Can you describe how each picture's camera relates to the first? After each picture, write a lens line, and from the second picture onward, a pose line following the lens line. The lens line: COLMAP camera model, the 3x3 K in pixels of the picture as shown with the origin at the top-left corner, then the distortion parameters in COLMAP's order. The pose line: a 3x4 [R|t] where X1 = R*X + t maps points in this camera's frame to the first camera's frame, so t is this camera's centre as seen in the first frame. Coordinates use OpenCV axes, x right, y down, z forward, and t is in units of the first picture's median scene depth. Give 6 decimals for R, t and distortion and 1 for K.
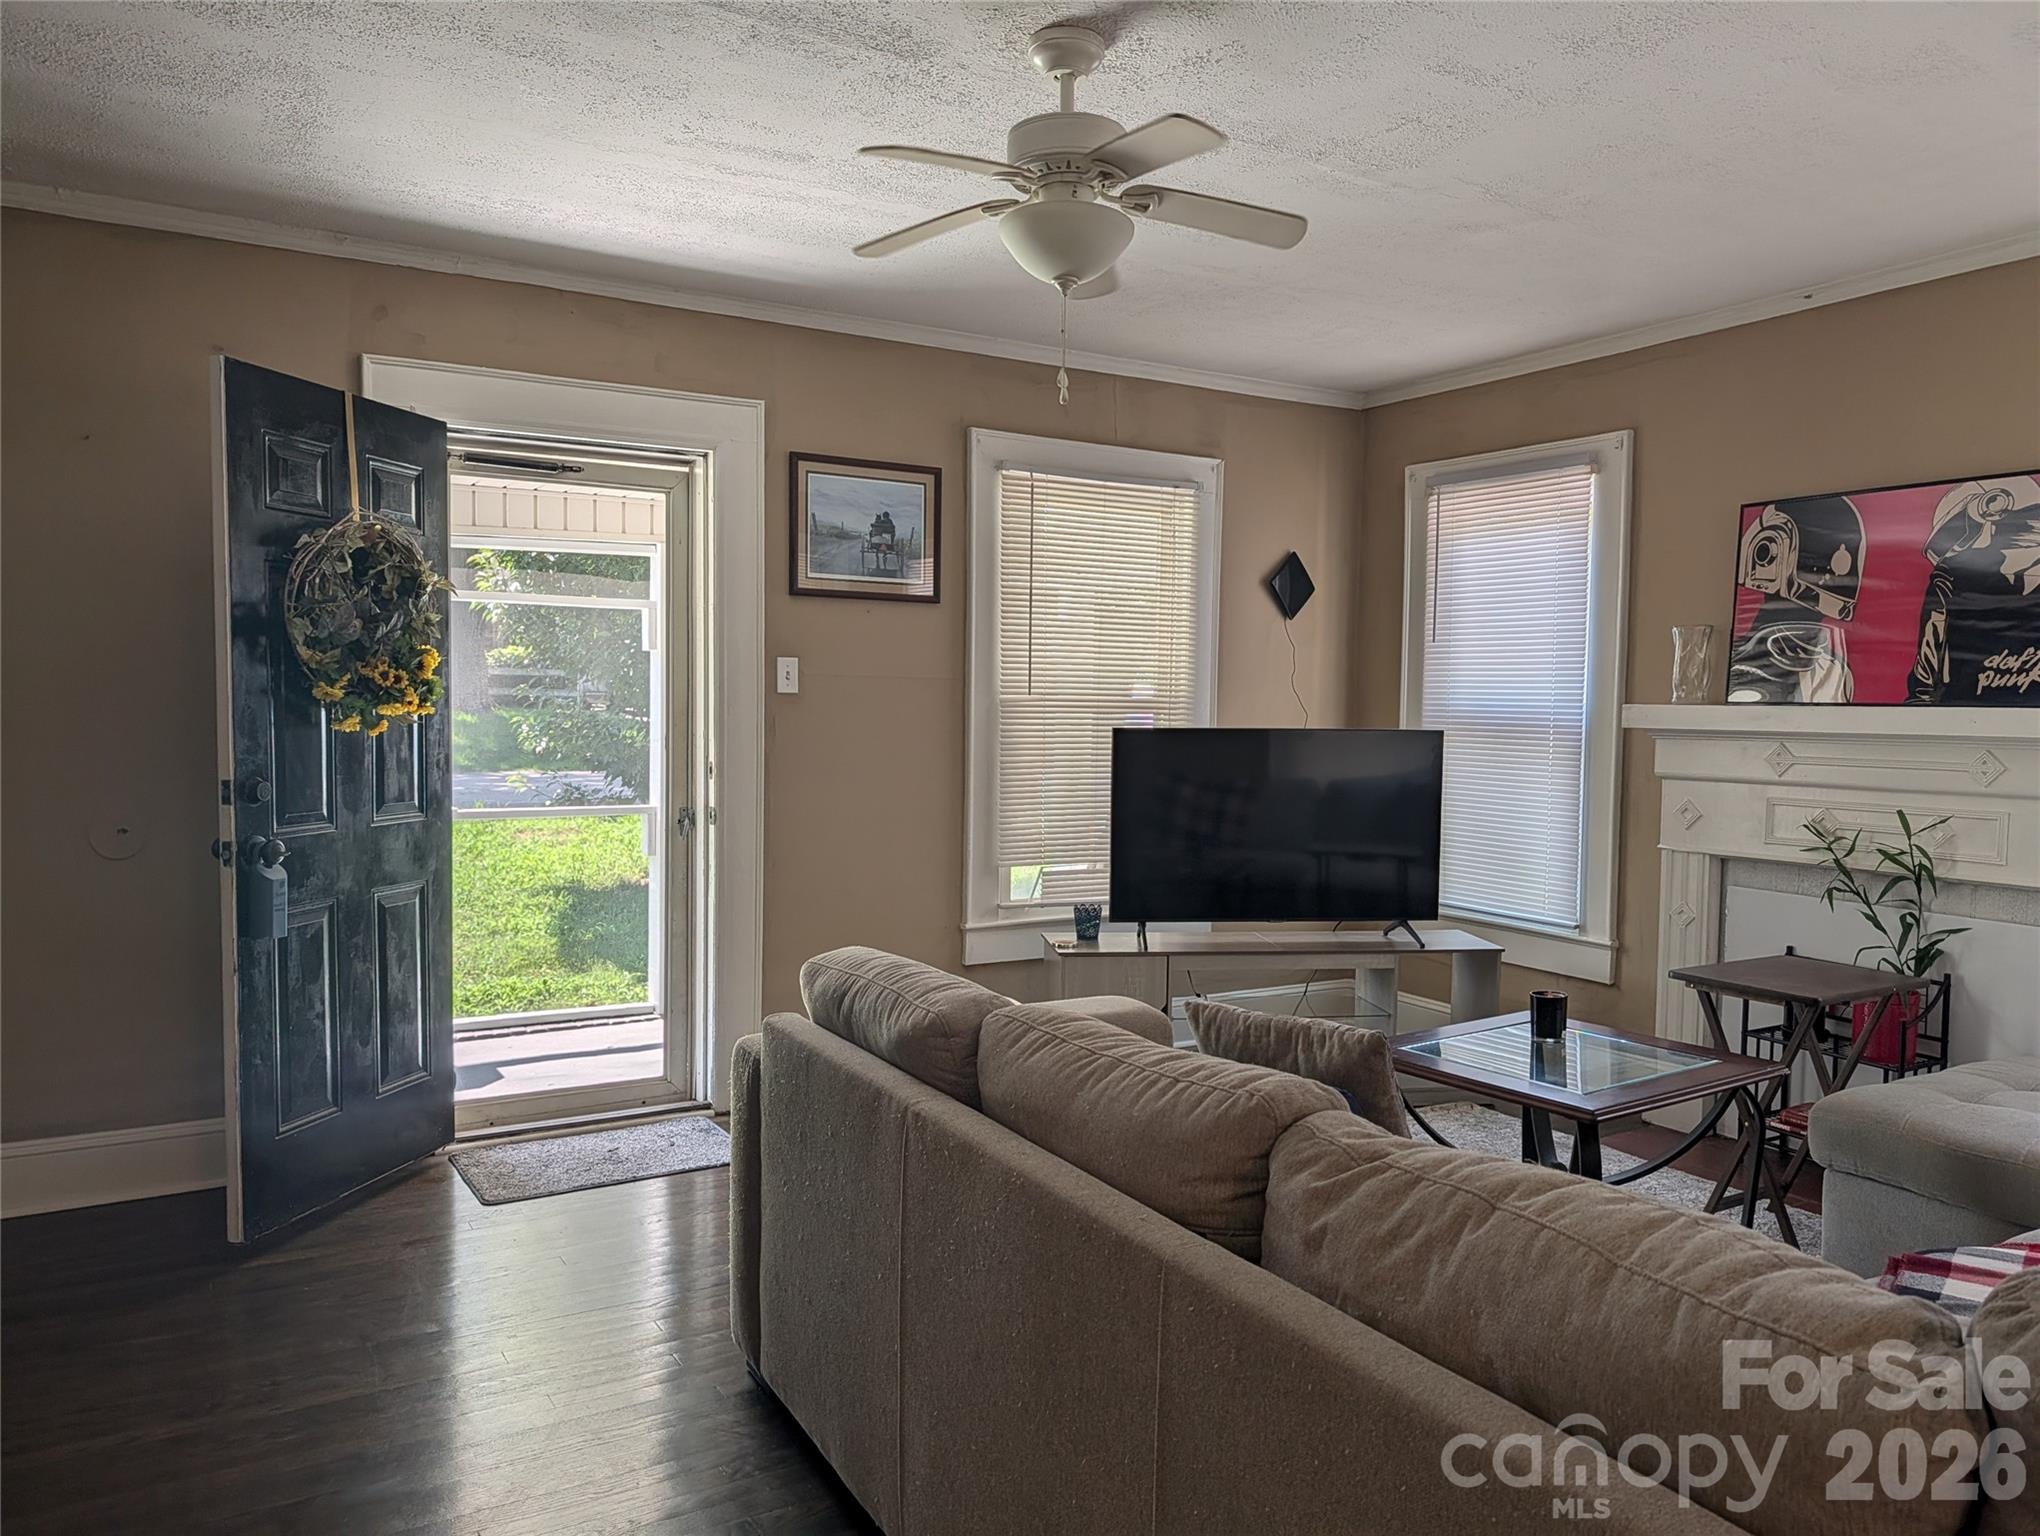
lens RADIAL K [[1468.6, 0, 1015.2], [0, 1468.6, 779.5], [0, 0, 1]] dist [0.006221, -0.010345]
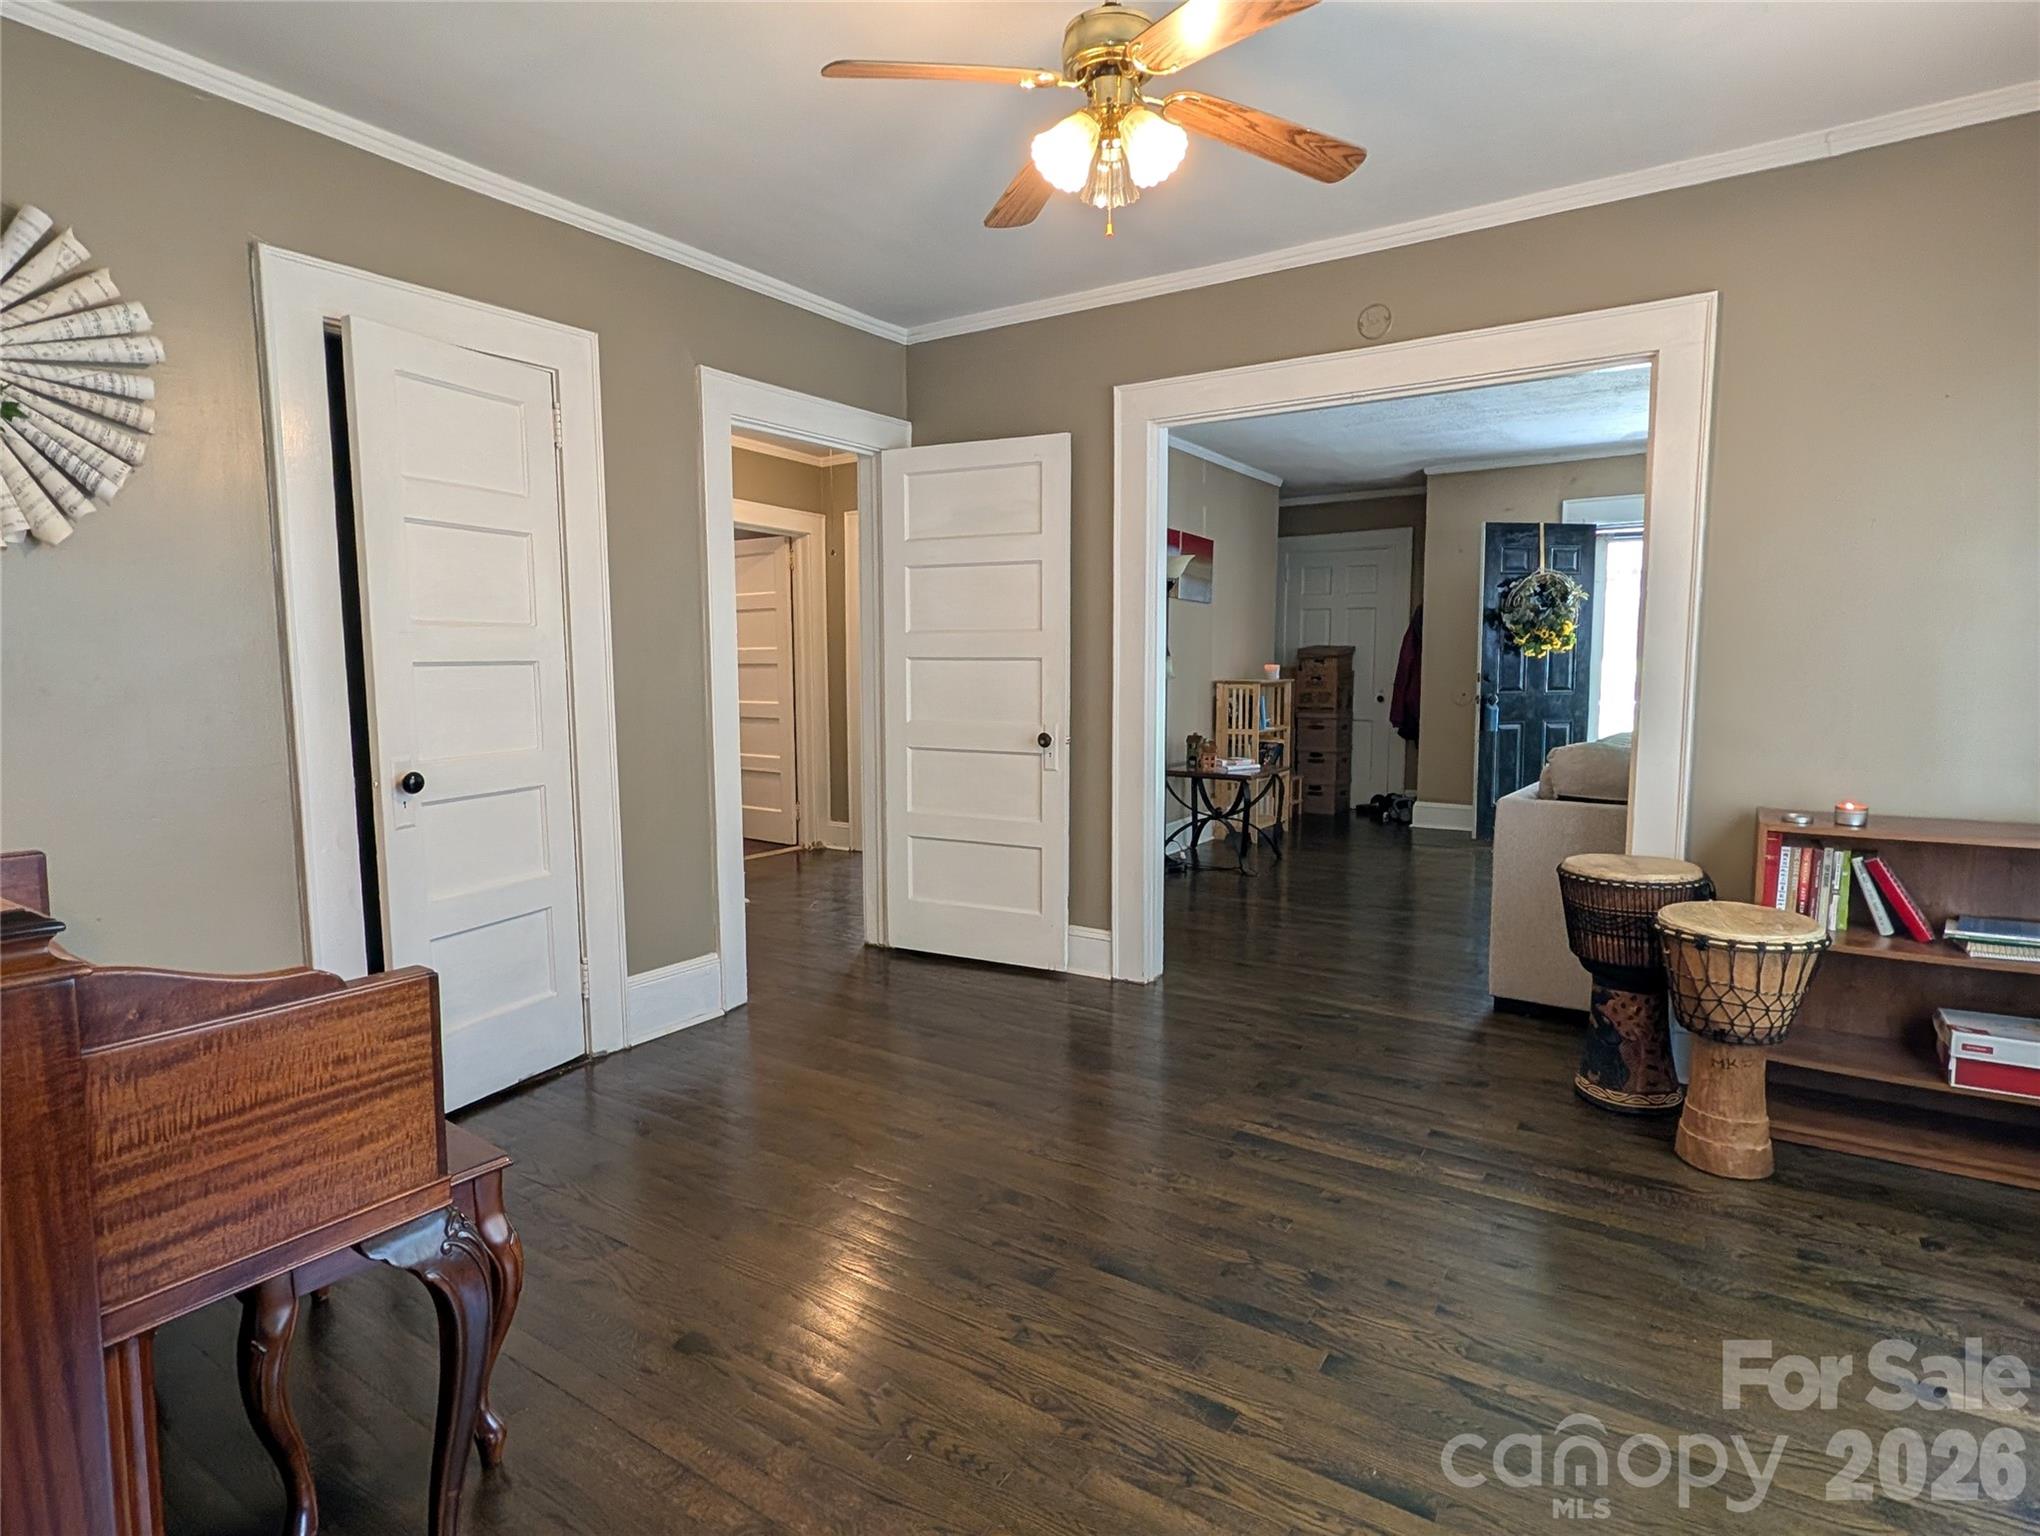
lens RADIAL K [[1080.4, 0, 1018.1], [0, 1080.4, 765.2], [0, 0, 1]] dist [0.000180, -0.002635]
pose [[0.438535, 0.073523, -0.895701, 0.689797], [-0.035699, 0.997287, 0.064383, 0.054517], [0.898005, 0.003742, 0.439970, -0.514542]]
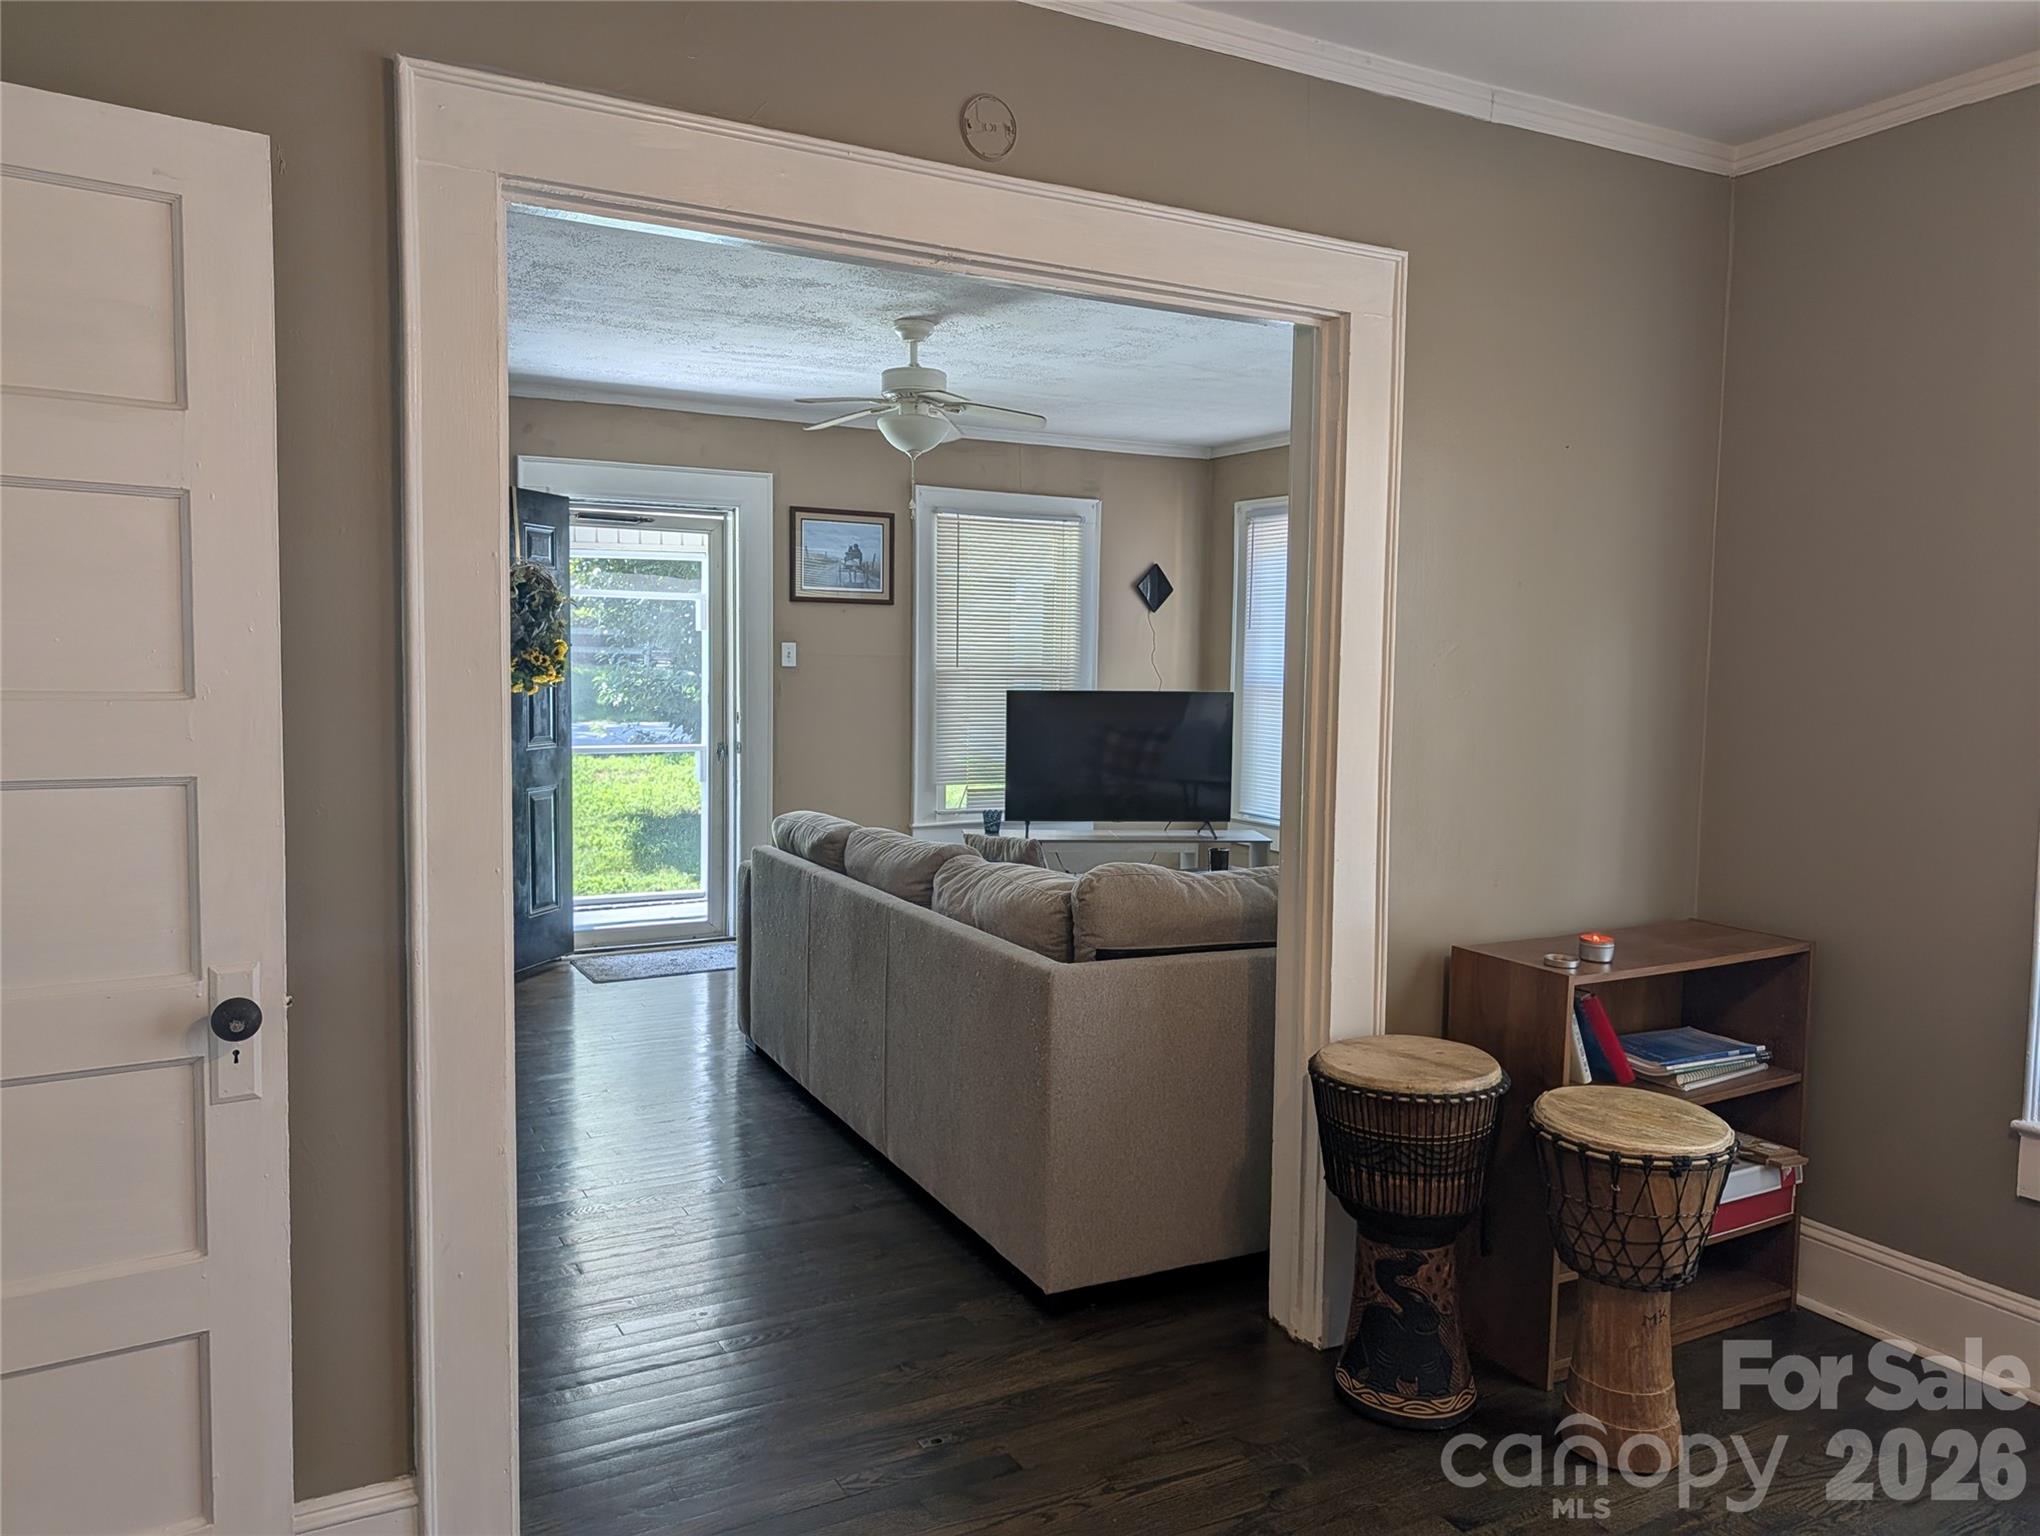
lens RADIAL K [[1468.6, 0, 1023.5], [0, 1468.6, 760.8], [0, 0, 1]] dist [0.006221, -0.010345]
pose [[0.999350, 0.004164, -0.035804, 0.142276], [-0.003523, 0.999833, 0.017946, 0.010131], [0.035872, -0.017808, 0.999198, -0.506333]]
